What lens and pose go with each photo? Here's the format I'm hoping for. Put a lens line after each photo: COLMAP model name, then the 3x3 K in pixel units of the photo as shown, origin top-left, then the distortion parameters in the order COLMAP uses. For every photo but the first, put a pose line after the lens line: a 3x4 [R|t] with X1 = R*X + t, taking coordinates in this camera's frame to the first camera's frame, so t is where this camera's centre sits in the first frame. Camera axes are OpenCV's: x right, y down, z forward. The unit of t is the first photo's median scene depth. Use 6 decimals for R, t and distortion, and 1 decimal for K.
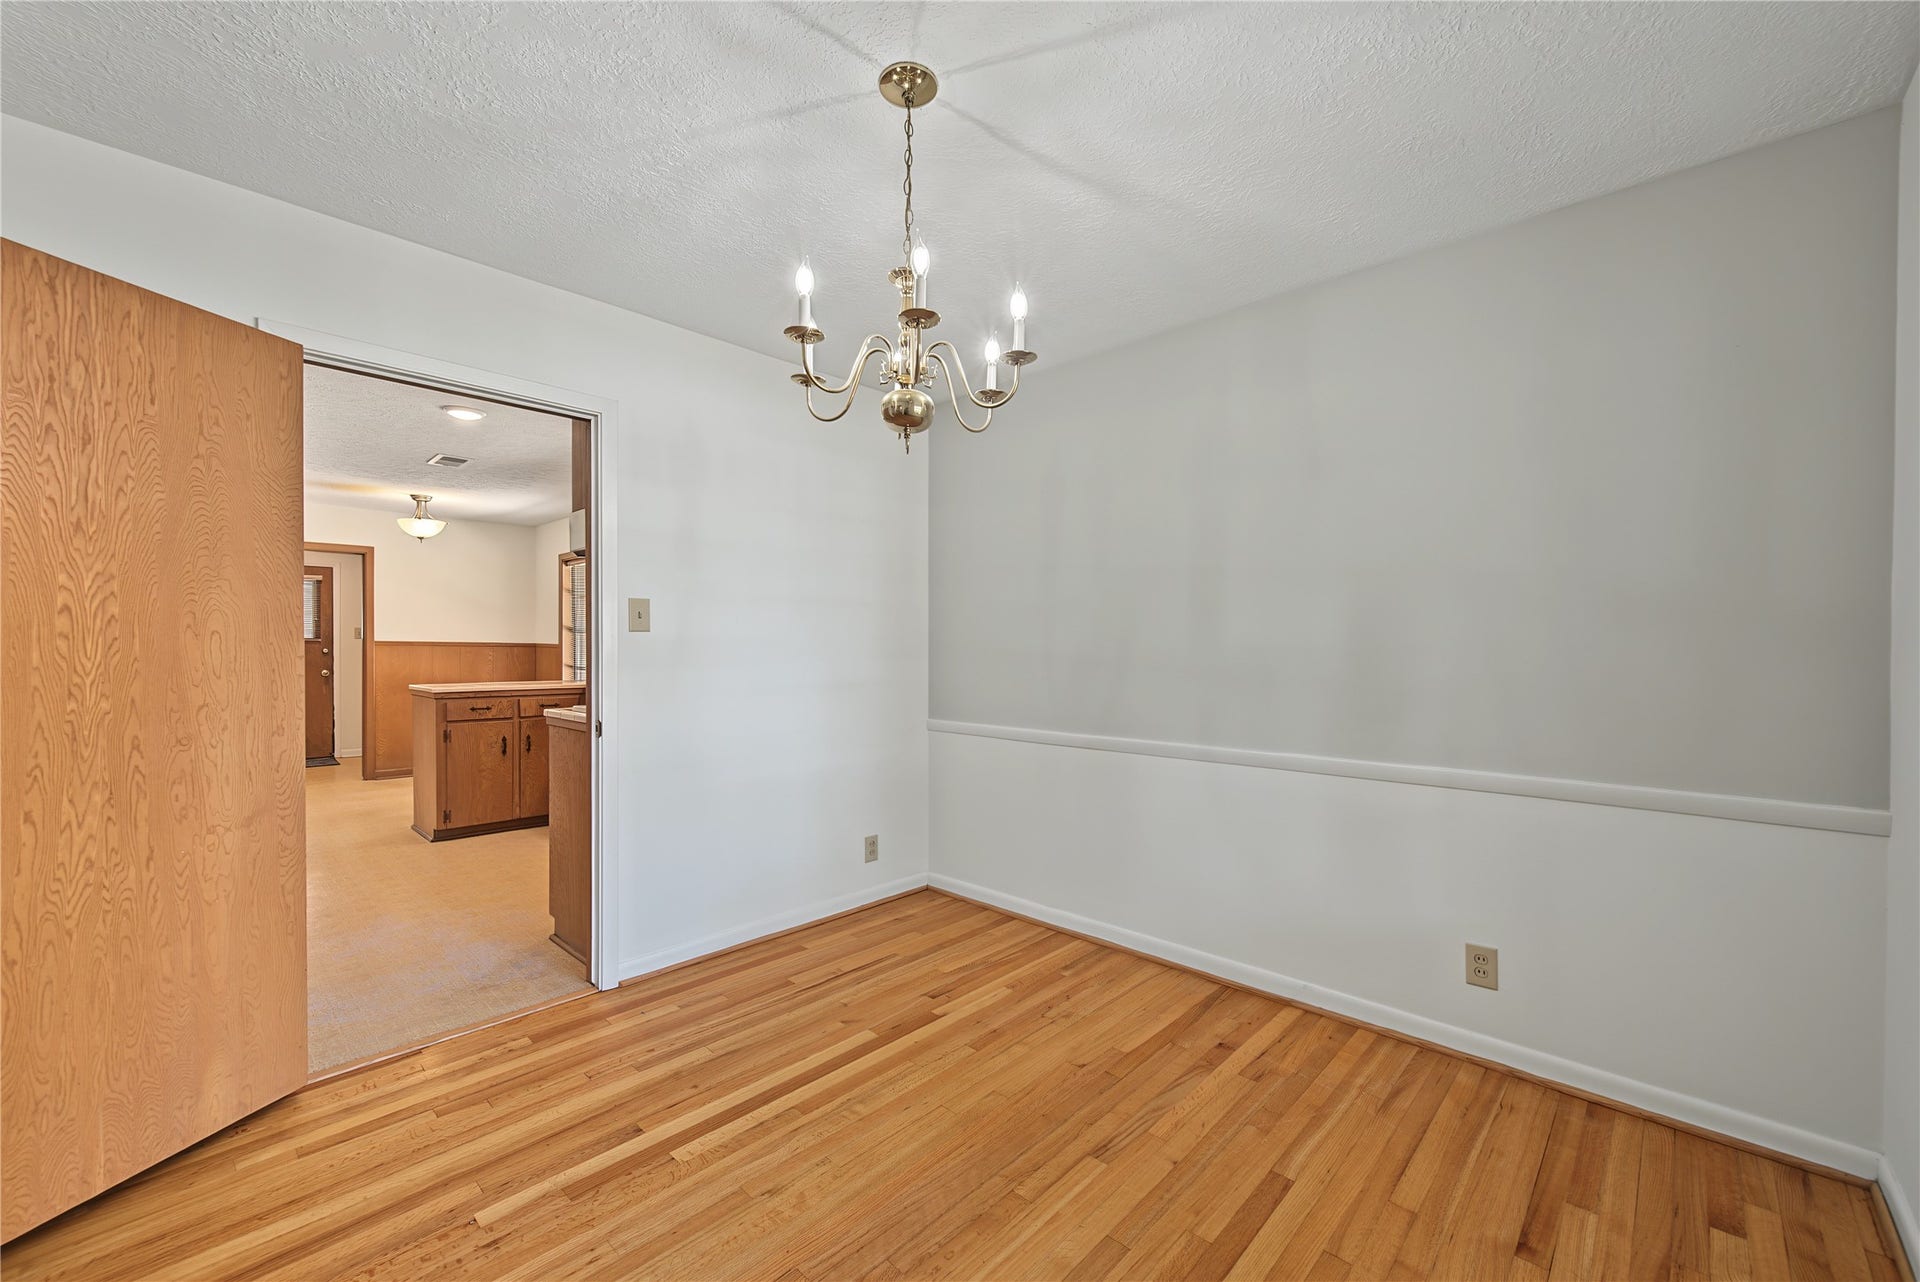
lens RADIAL K [[762.1, 0, 961.5], [0, 762.1, 651.9], [0, 0, 1]] dist [0.008538, -0.000137]
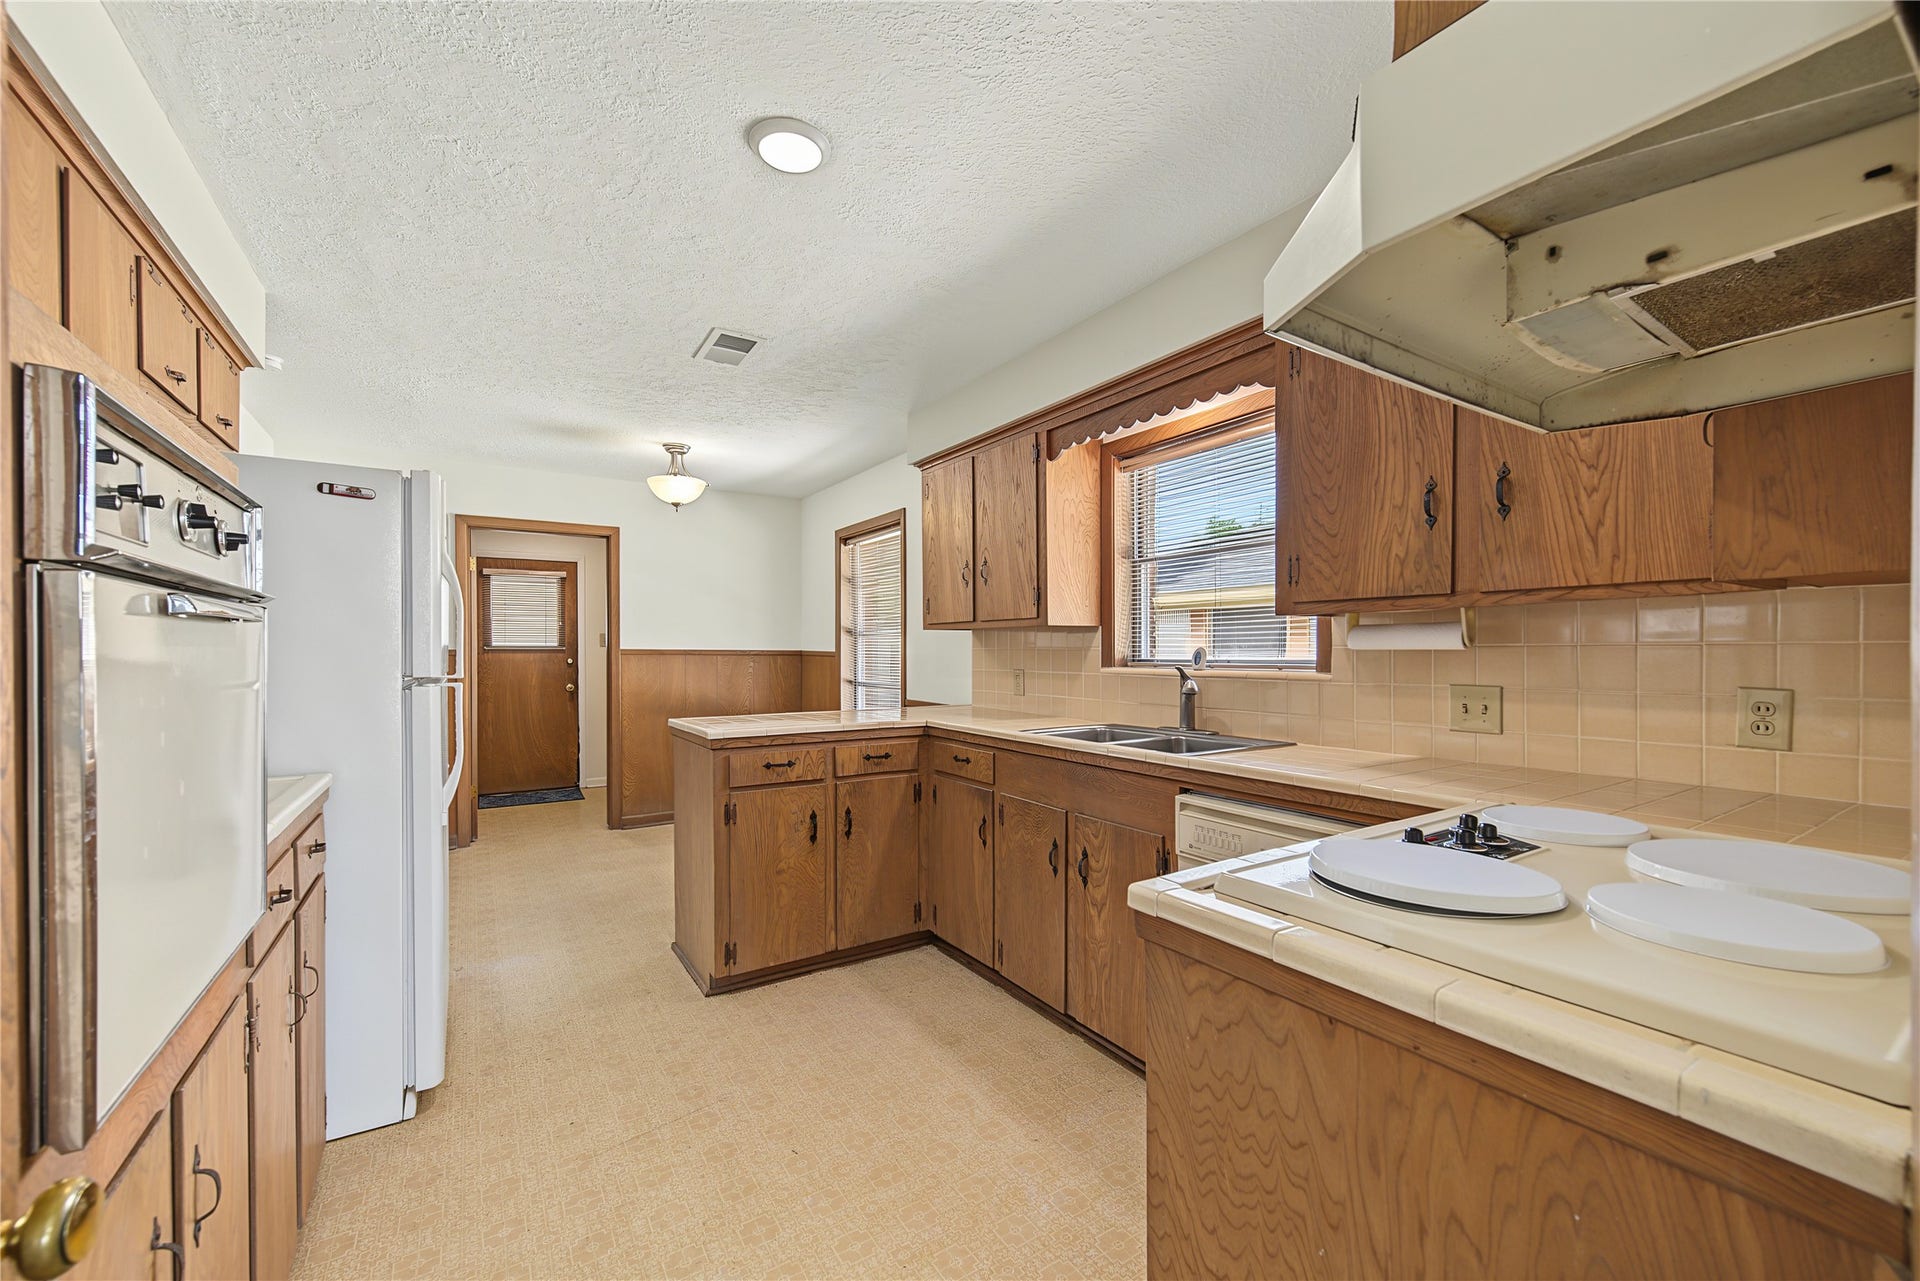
lens RADIAL K [[749.1, 0, 962.0], [0, 749.1, 656.8], [0, 0, 1]] dist [0.009045, -0.000064]
pose [[0.974218, -0.003313, -0.225586, -0.582423], [0.003137, 0.999994, -0.001139, -0.009977], [0.225589, 0.000402, 0.974223, 0.761965]]
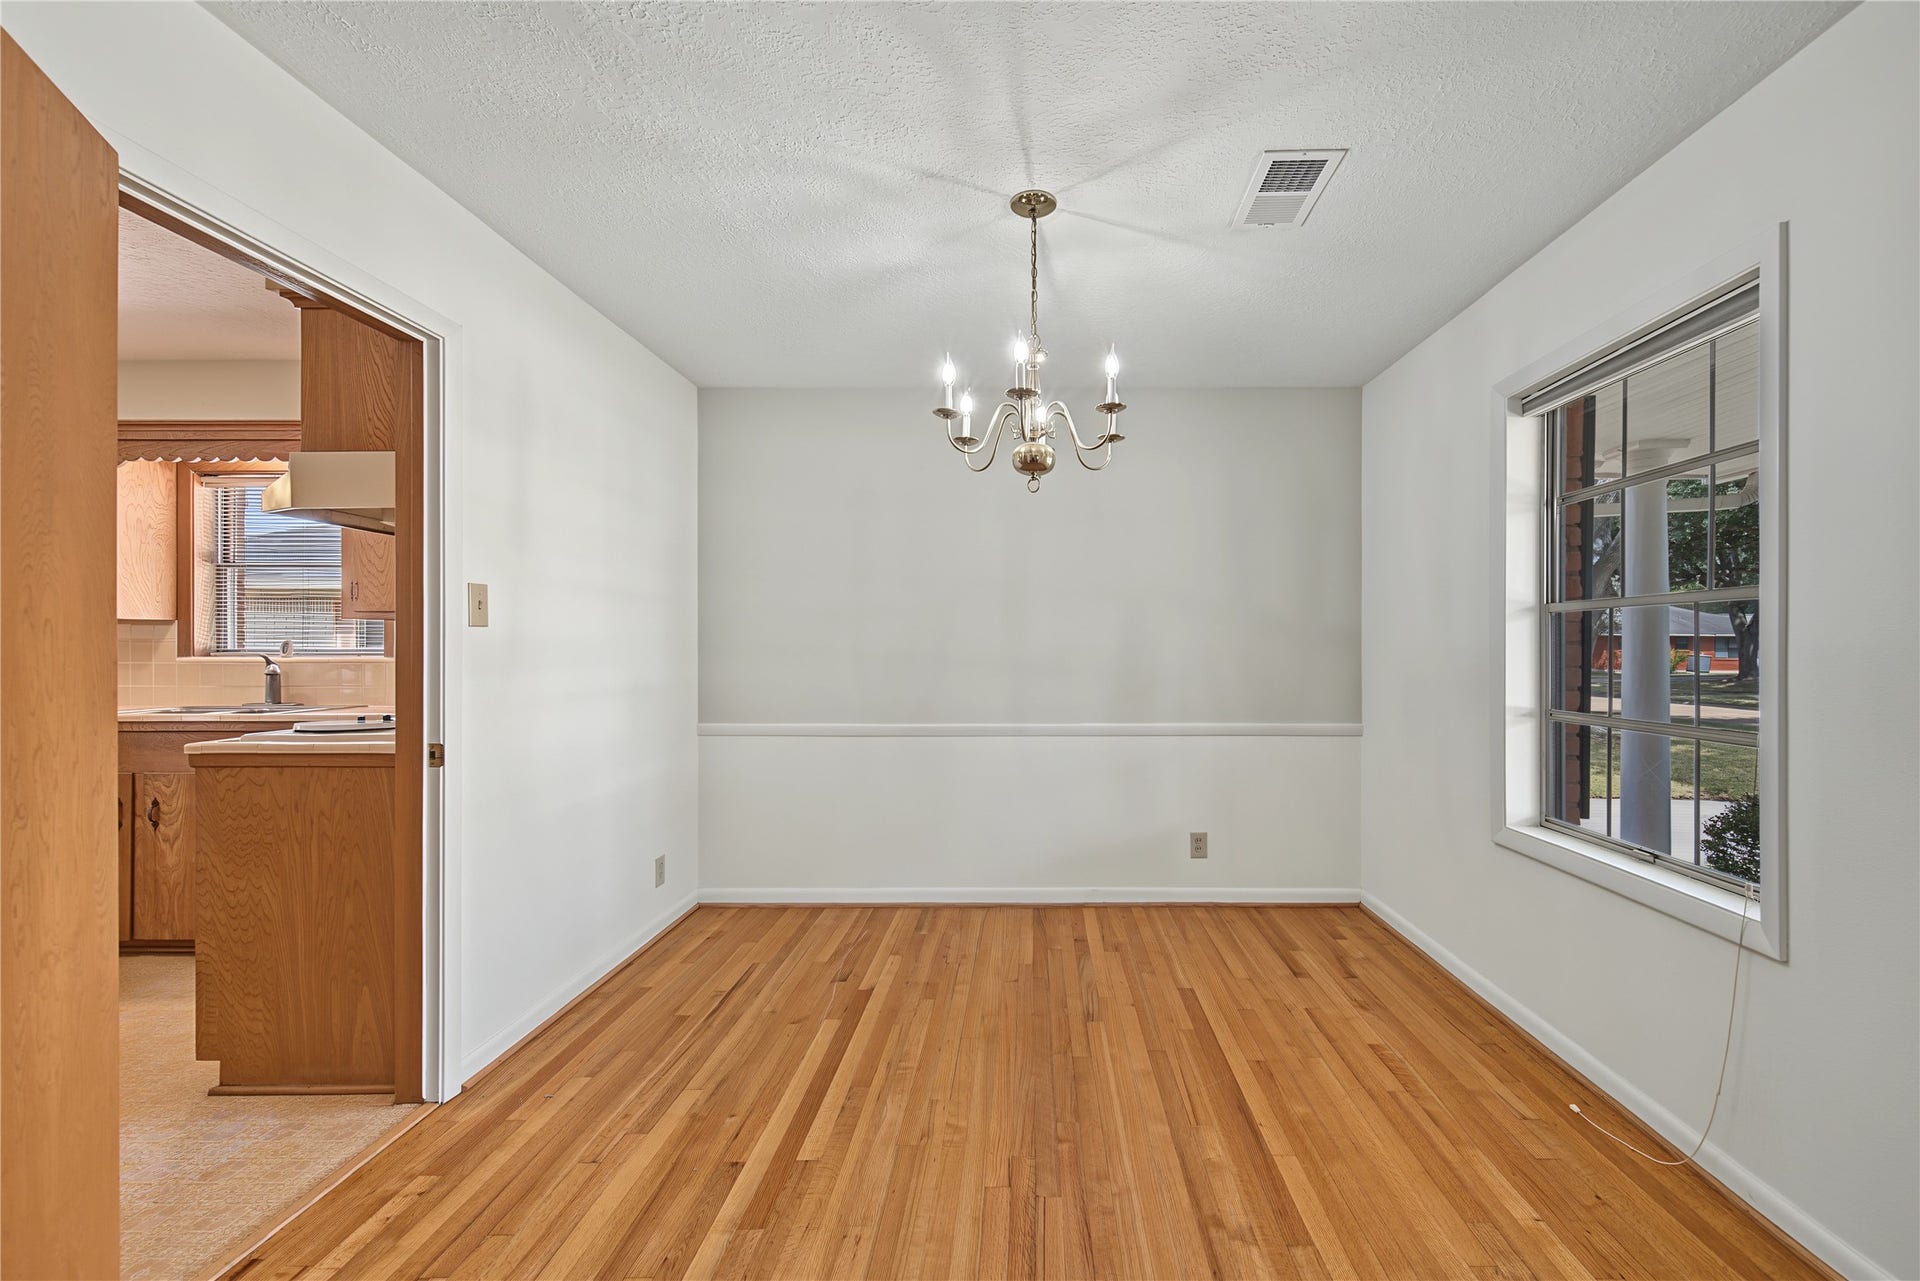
lens RADIAL K [[797.3, 0, 1013.3], [0, 797.3, 648.2], [0, 0, 1]] dist [0.010133, -0.000121]
pose [[0.729924, -0.002470, 0.683524, -0.537505], [0.005810, 0.999980, -0.002591, 0.001061], [-0.683504, 0.005862, 0.729923, 0.033925]]
